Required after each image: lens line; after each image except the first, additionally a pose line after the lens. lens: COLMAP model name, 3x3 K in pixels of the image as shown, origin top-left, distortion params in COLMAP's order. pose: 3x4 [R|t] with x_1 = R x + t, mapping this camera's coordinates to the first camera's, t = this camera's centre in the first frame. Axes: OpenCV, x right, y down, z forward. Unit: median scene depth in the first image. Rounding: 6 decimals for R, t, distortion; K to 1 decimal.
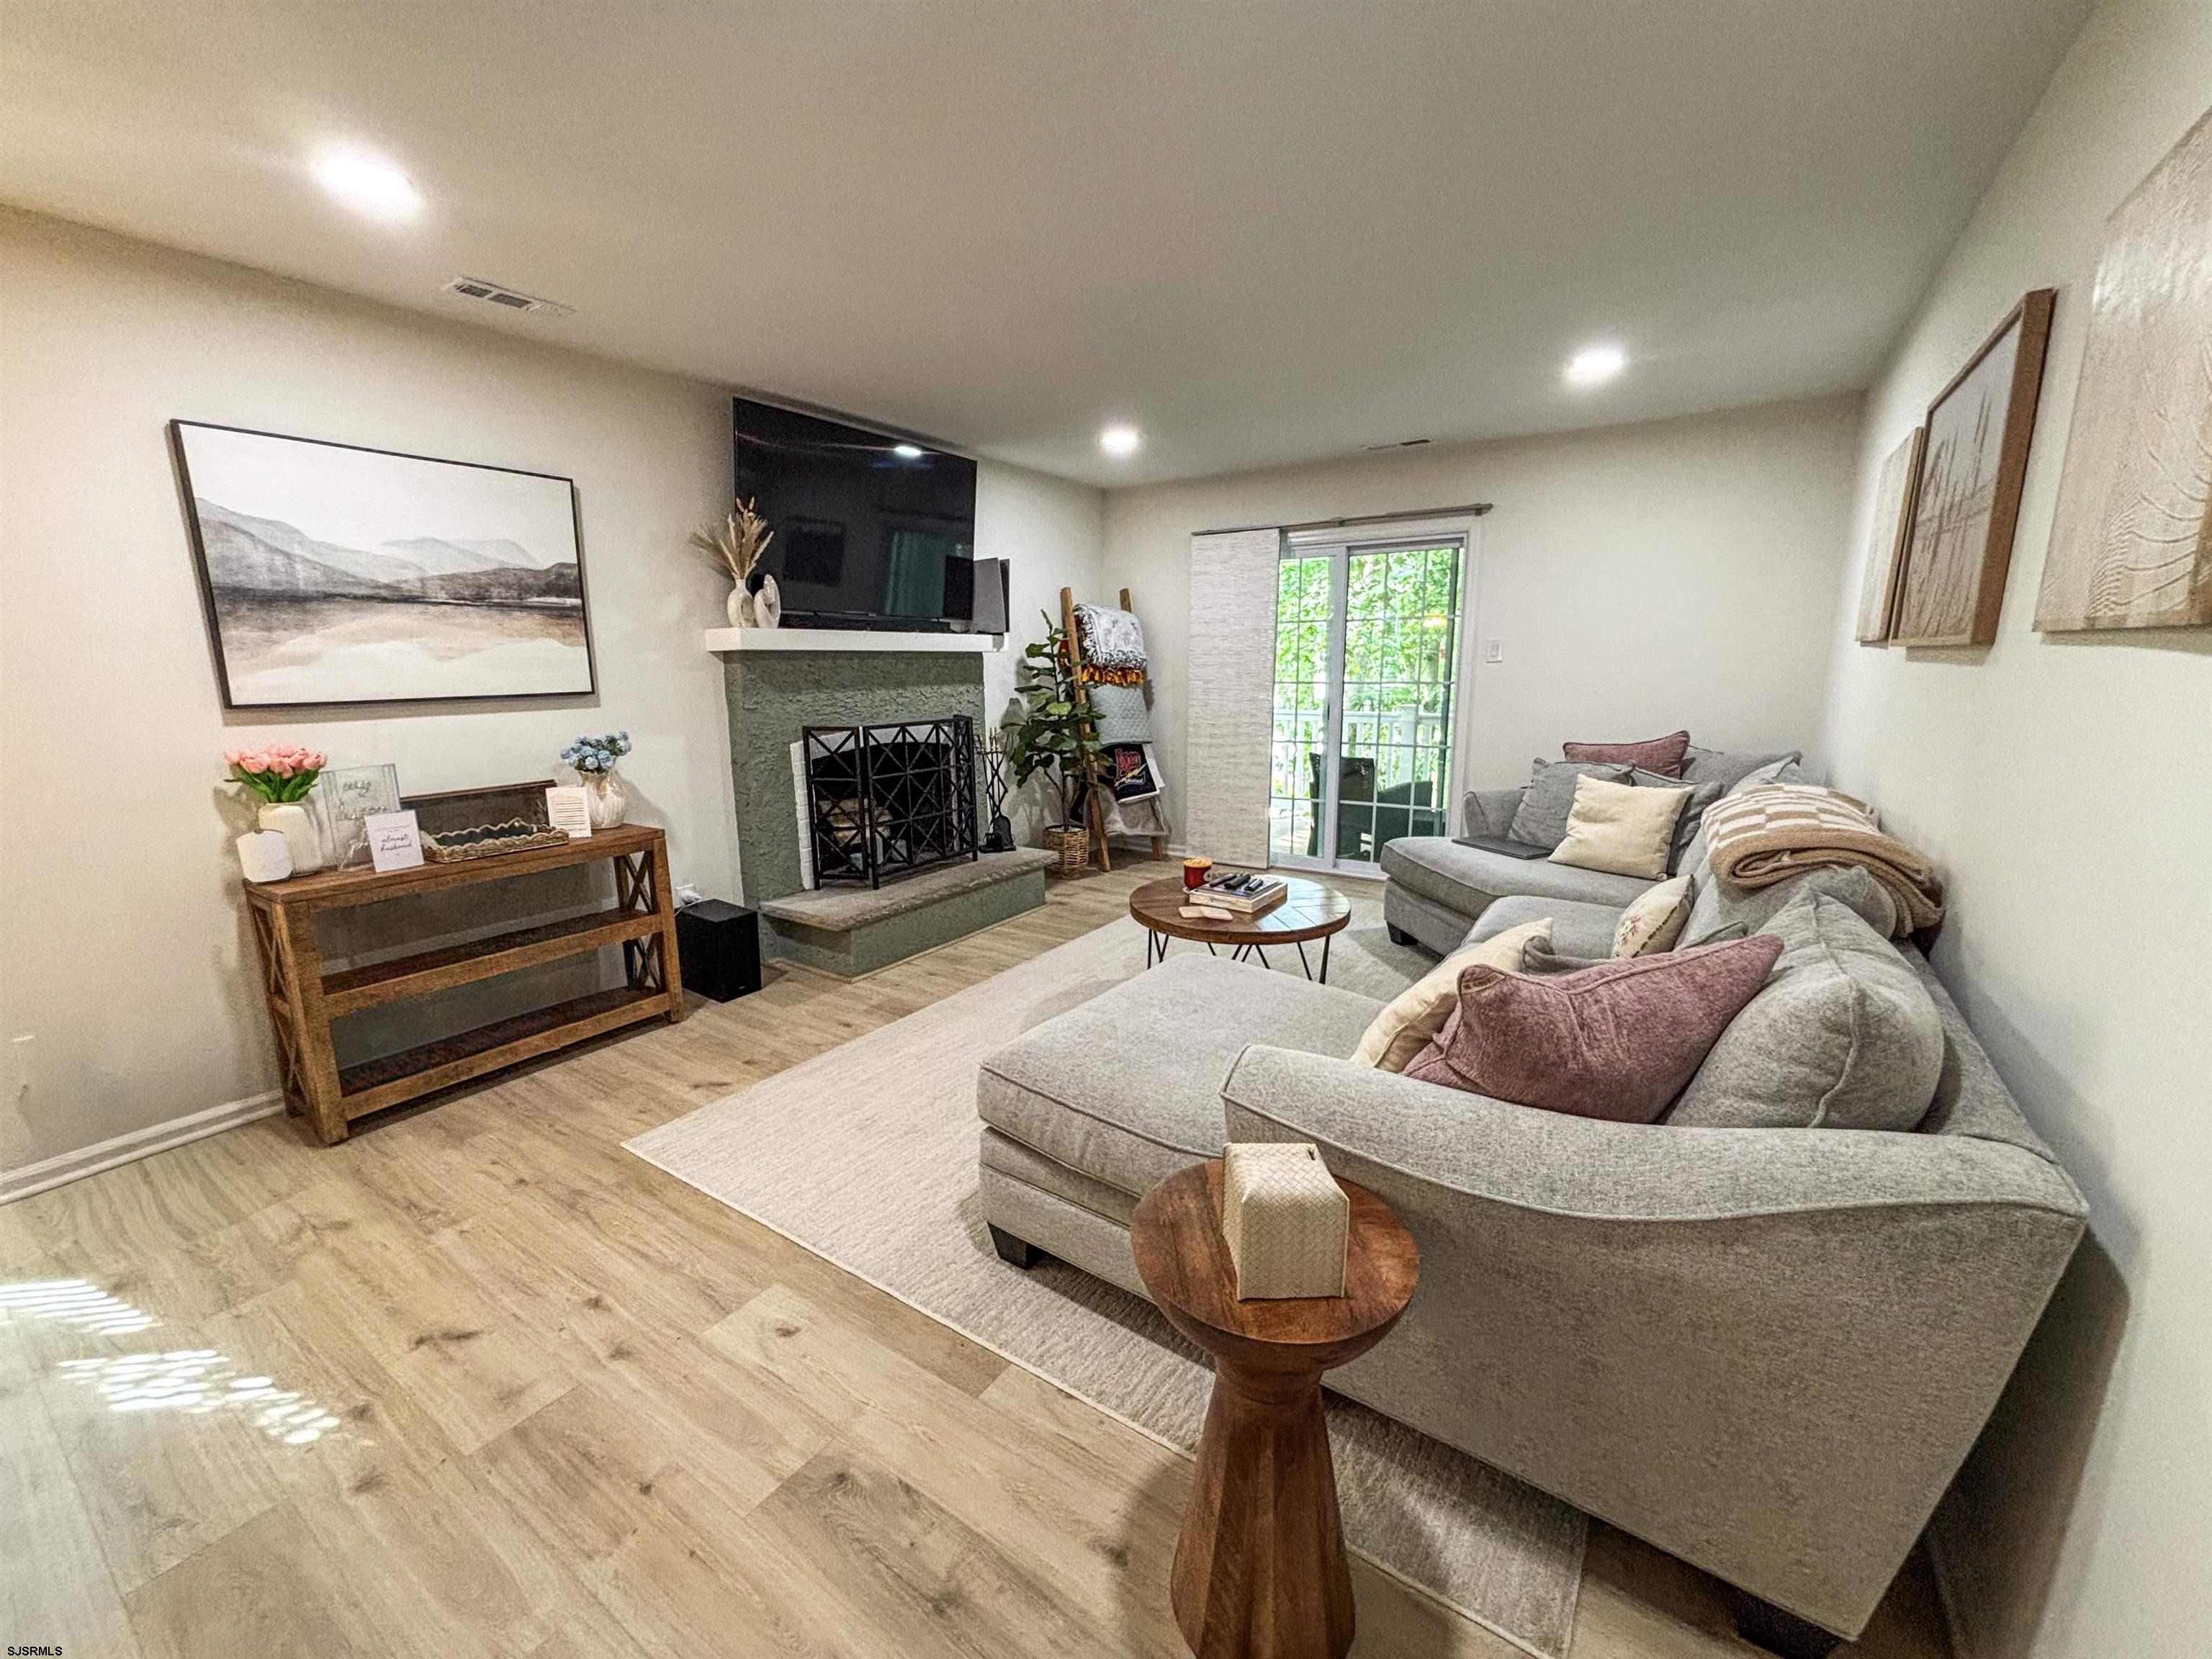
lens RADIAL K [[889.2, 0, 1112.8], [0, 889.2, 828.4], [0, 0, 1]] dist [0.000211, -0.000399]
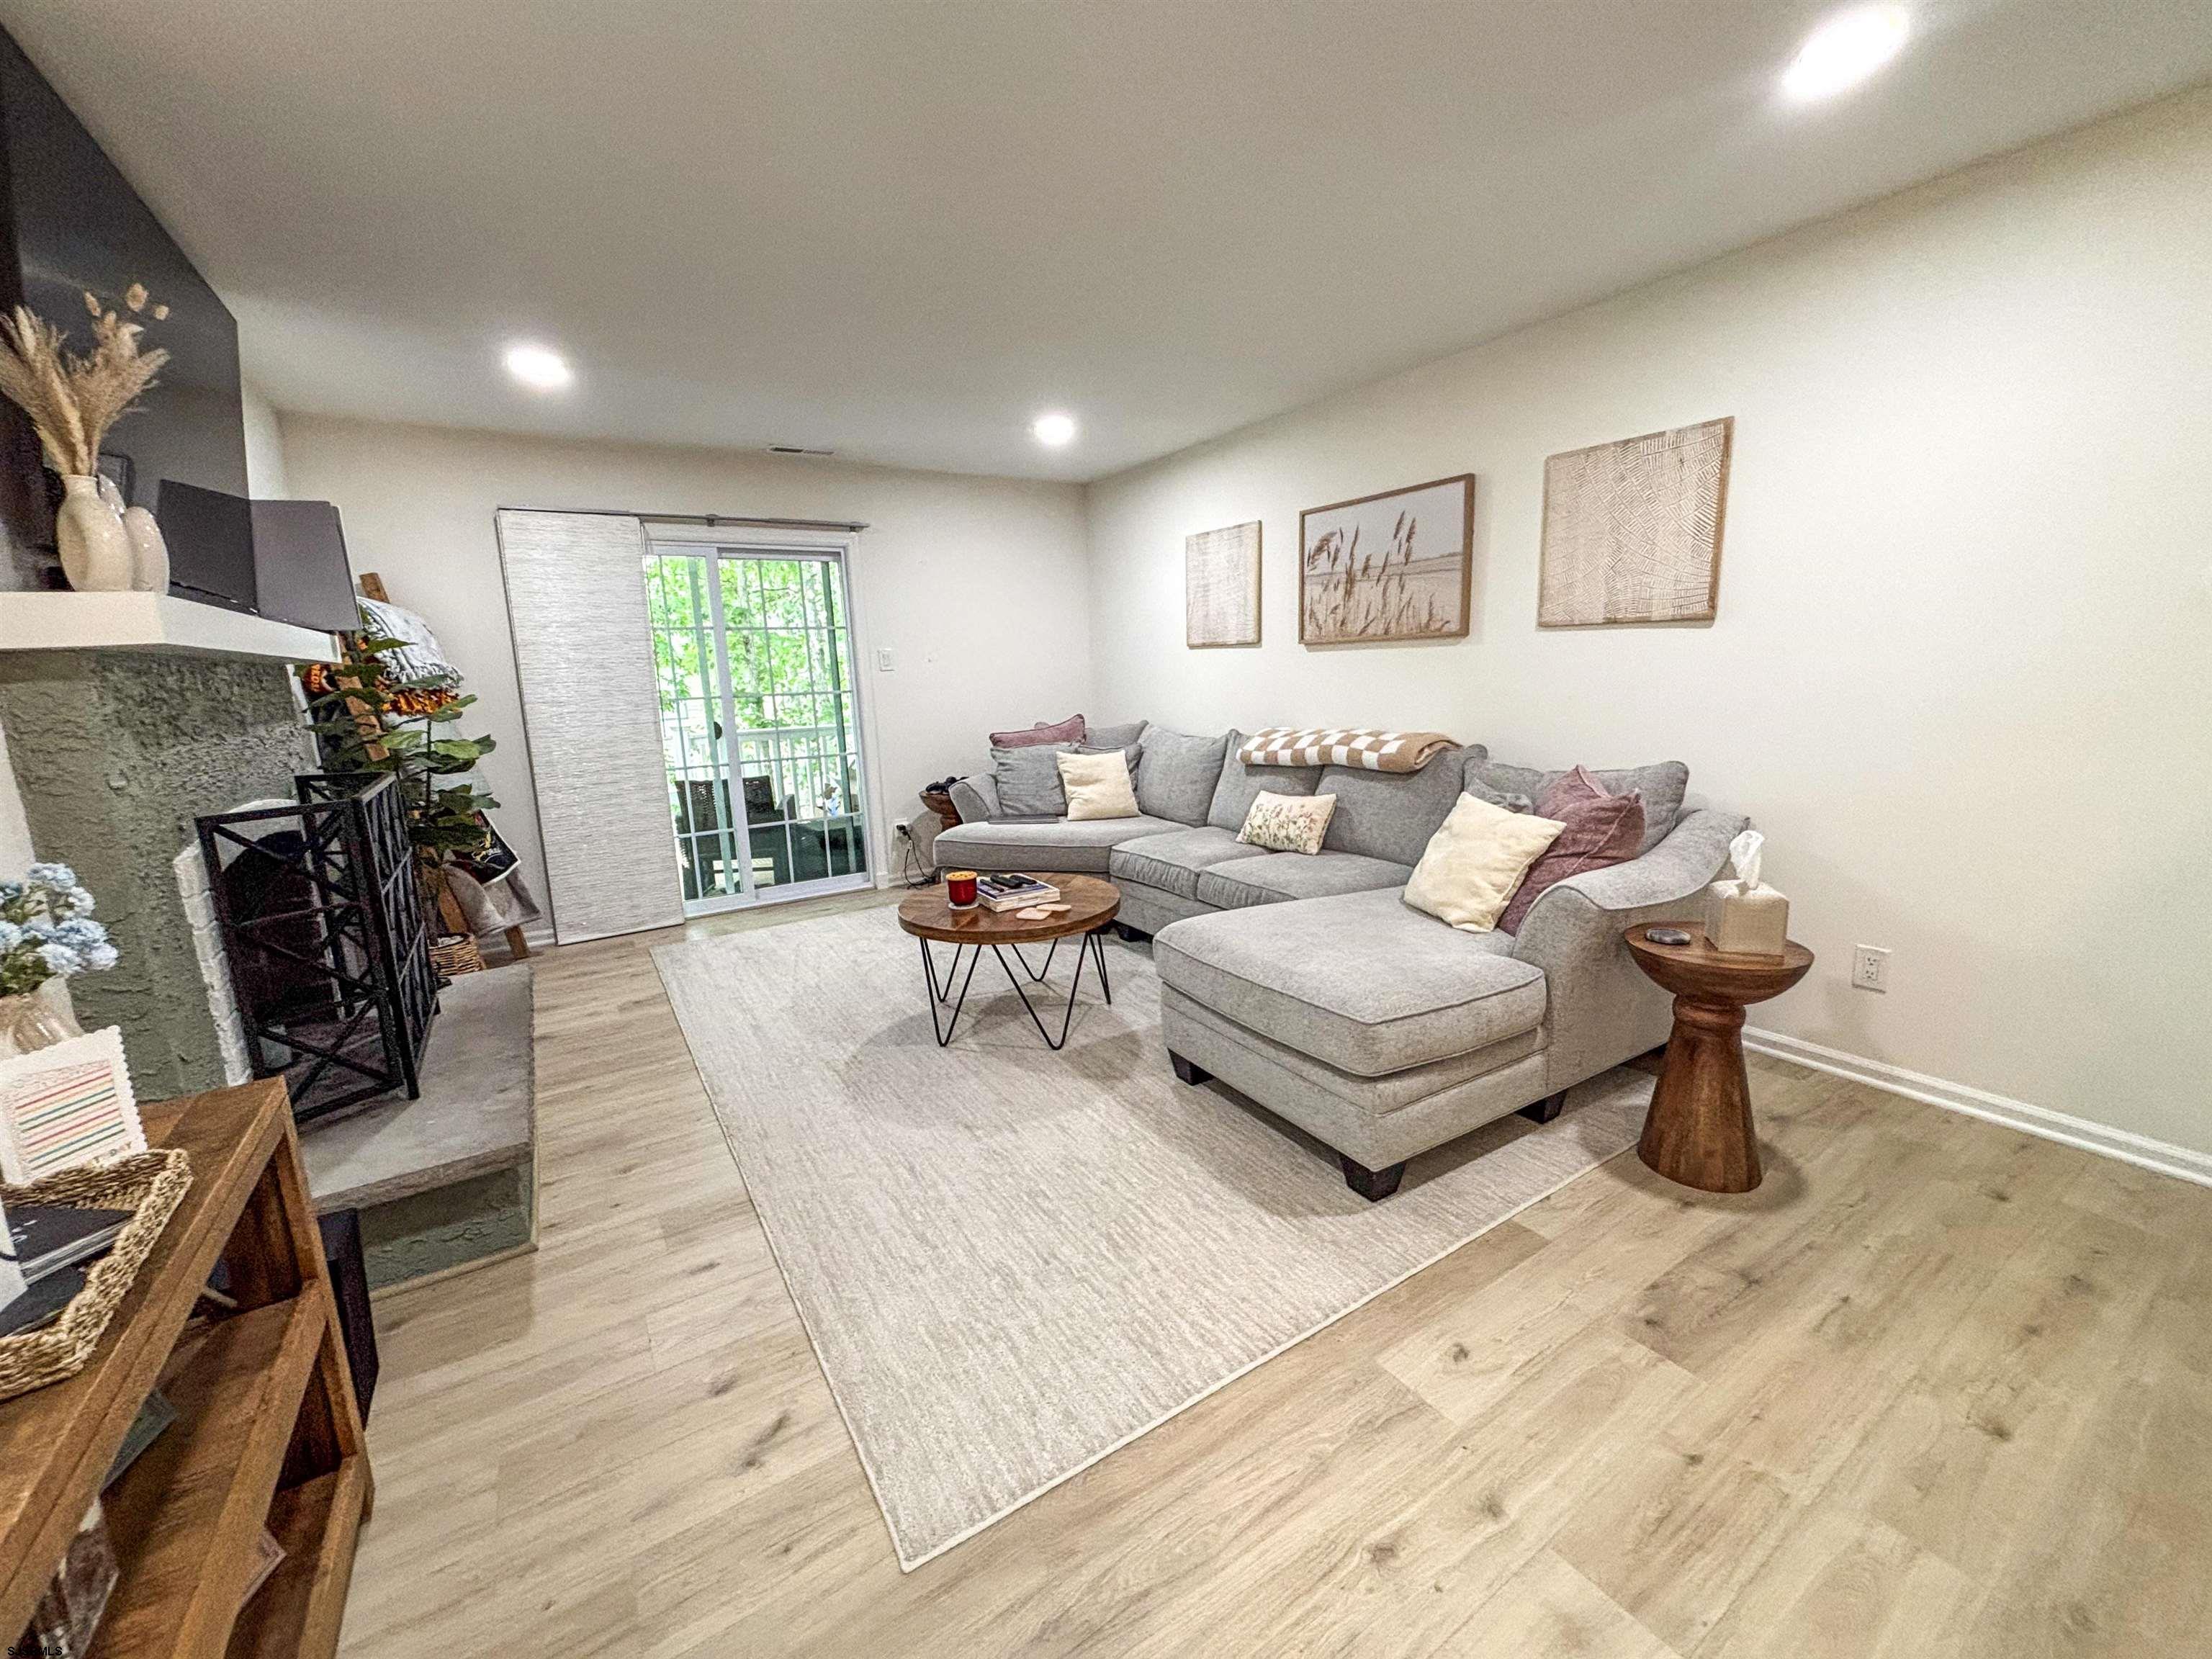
lens RADIAL K [[889.2, 0, 1098.5], [0, 889.2, 828.6], [0, 0, 1]] dist [0.000211, -0.000399]
pose [[0.401168, -0.168403, 0.900391, -0.621801], [0.200601, 0.975246, 0.093026, -0.060861], [-0.893769, 0.143300, 0.425020, 0.430430]]
